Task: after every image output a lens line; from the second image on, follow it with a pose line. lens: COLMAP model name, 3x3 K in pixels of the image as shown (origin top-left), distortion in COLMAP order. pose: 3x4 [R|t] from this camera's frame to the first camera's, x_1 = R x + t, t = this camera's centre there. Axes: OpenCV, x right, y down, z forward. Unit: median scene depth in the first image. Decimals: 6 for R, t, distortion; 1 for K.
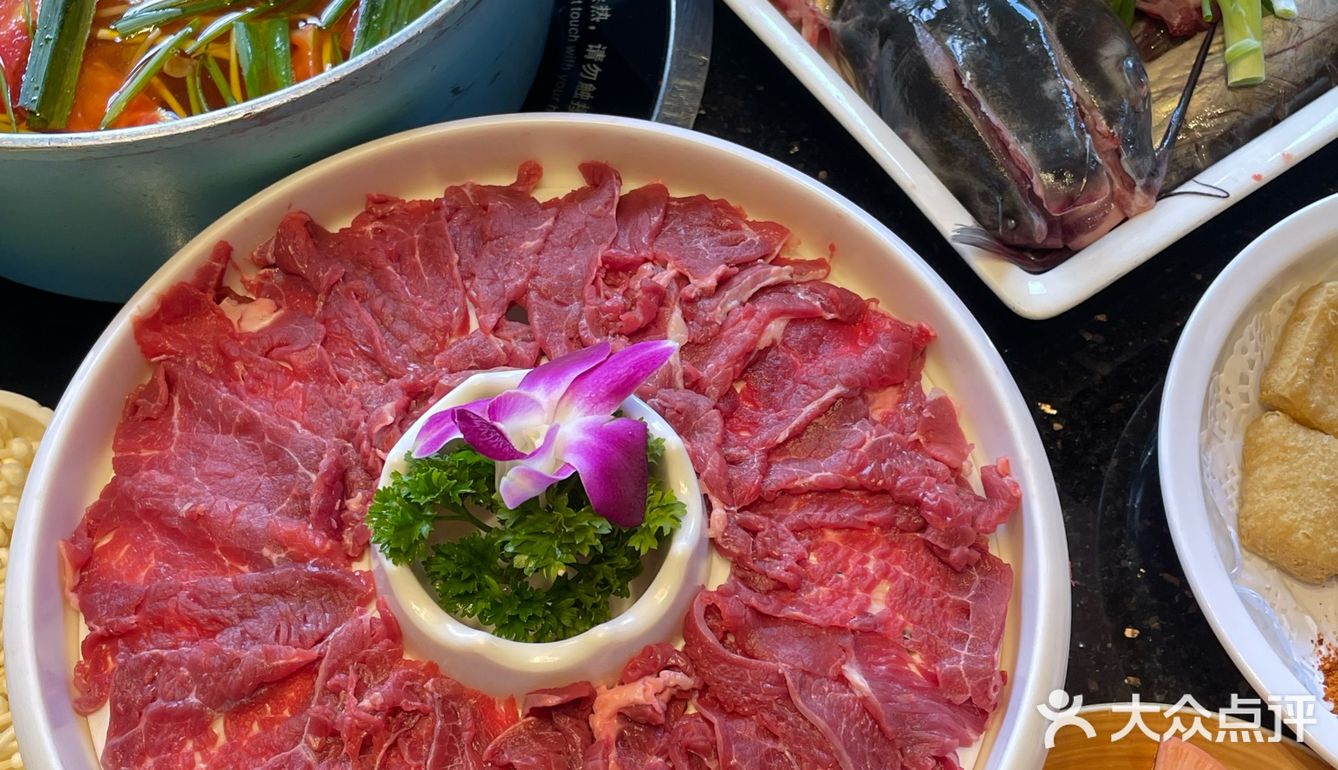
lens RADIAL K [[1664.7, 0, 629.3], [0, 1664.7, 385.0], [0, 0, 1]] dist [0.139381, -0.336438]
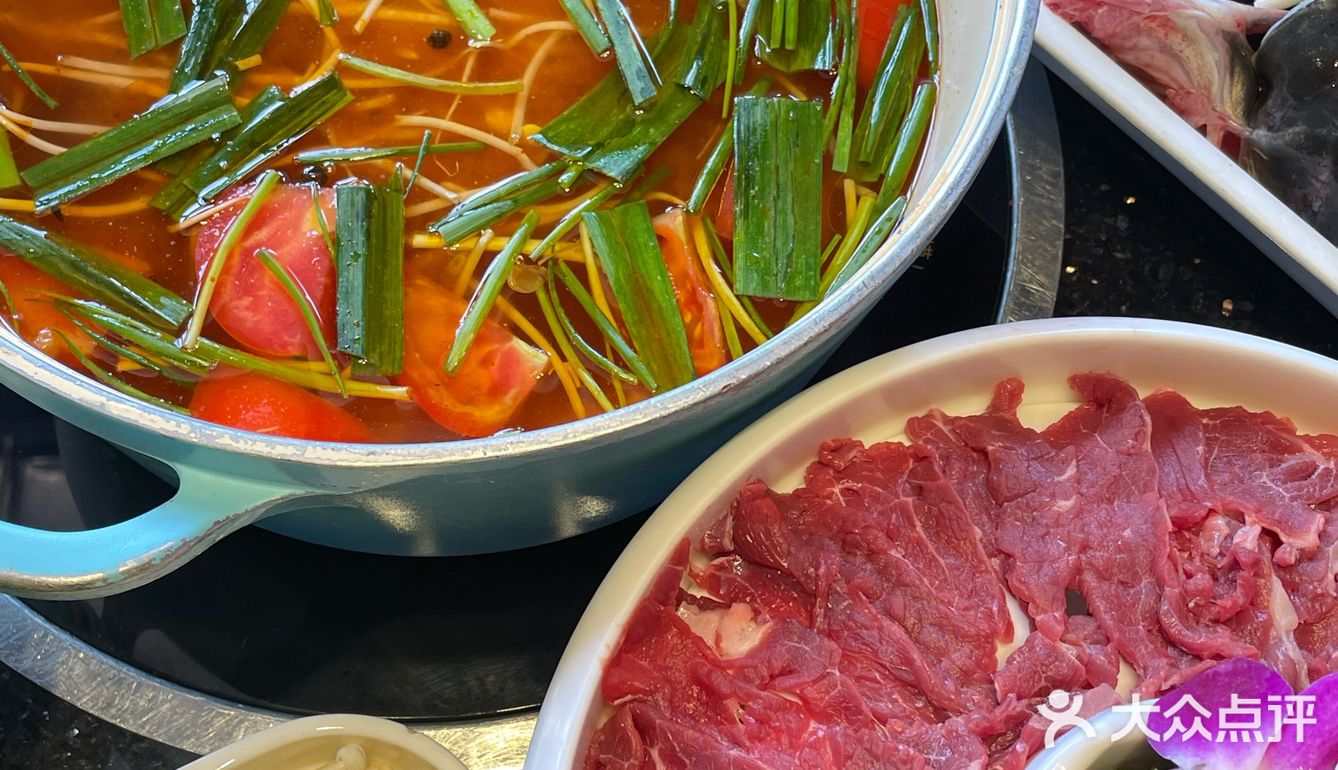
lens RADIAL K [[1664.7, 0, 629.3], [0, 1664.7, 385.0], [0, 0, 1]] dist [0.139381, -0.336438]
pose [[0.993116, -0.086729, 0.078727, -0.342944], [0.082191, 0.994859, 0.059168, -0.218044], [-0.083454, -0.052290, 0.995139, 0.247136]]
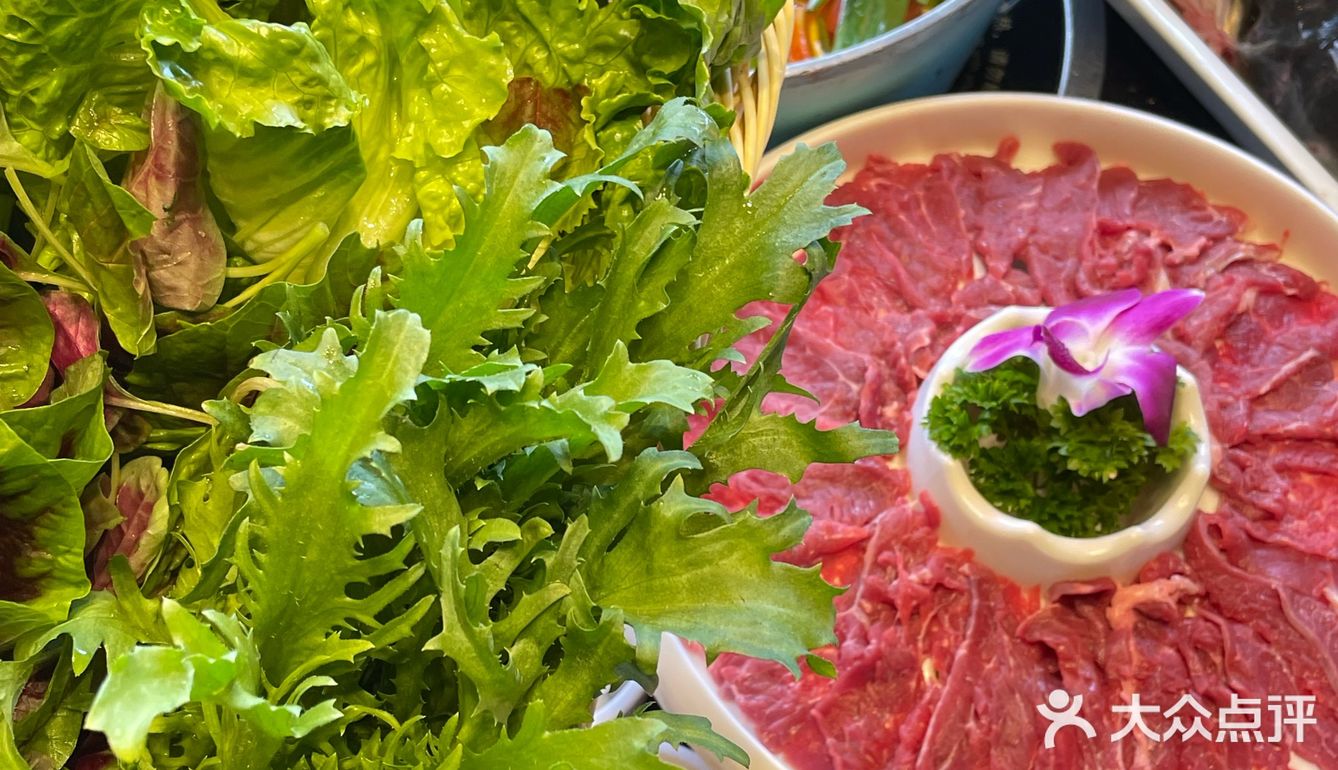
lens RADIAL K [[1664.7, 0, 629.3], [0, 1664.7, 385.0], [0, 0, 1]] dist [0.139381, -0.336438]
pose [[0.996009, 0.088205, -0.013649, -0.322829], [-0.088600, 0.995561, -0.031751, 0.103367], [0.010788, 0.032833, 0.999403, -0.147897]]
